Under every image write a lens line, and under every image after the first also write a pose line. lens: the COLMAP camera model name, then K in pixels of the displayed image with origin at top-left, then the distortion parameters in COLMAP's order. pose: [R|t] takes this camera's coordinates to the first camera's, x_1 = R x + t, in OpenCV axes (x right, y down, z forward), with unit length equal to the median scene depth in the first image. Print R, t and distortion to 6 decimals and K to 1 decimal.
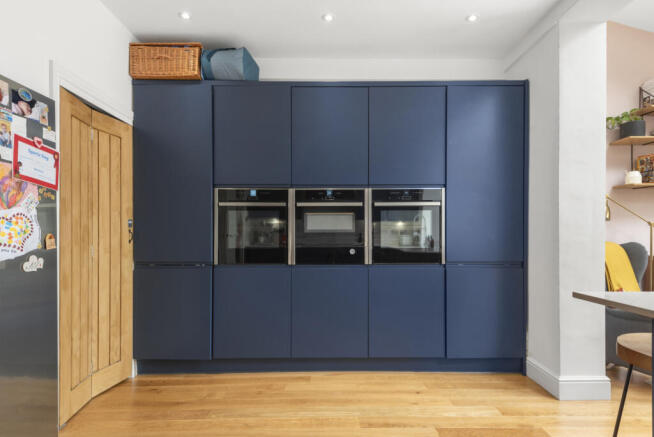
lens RADIAL K [[375.4, 0, 326.4], [0, 375.4, 227.7], [0, 0, 1]] dist [0.033172, -0.000578]
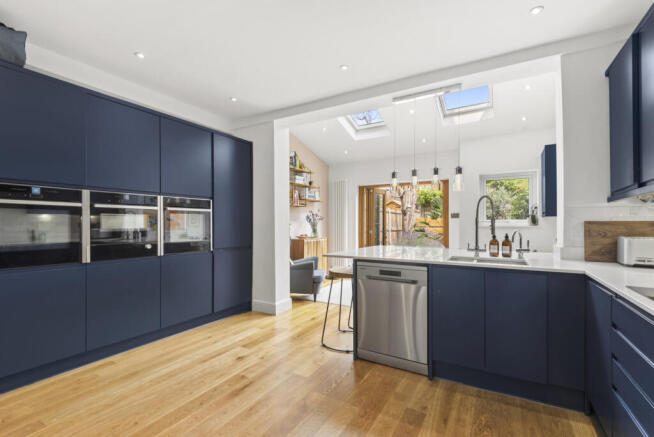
lens RADIAL K [[298.2, 0, 327.0], [0, 298.2, 224.5], [0, 0, 1]] dist [-0.002057, -0.000195]
pose [[0.511047, 0.000429, 0.859553, -0.476482], [0.007578, 0.999959, -0.005004, 0.001484], [-0.859519, 0.009071, 0.511023, 0.000734]]
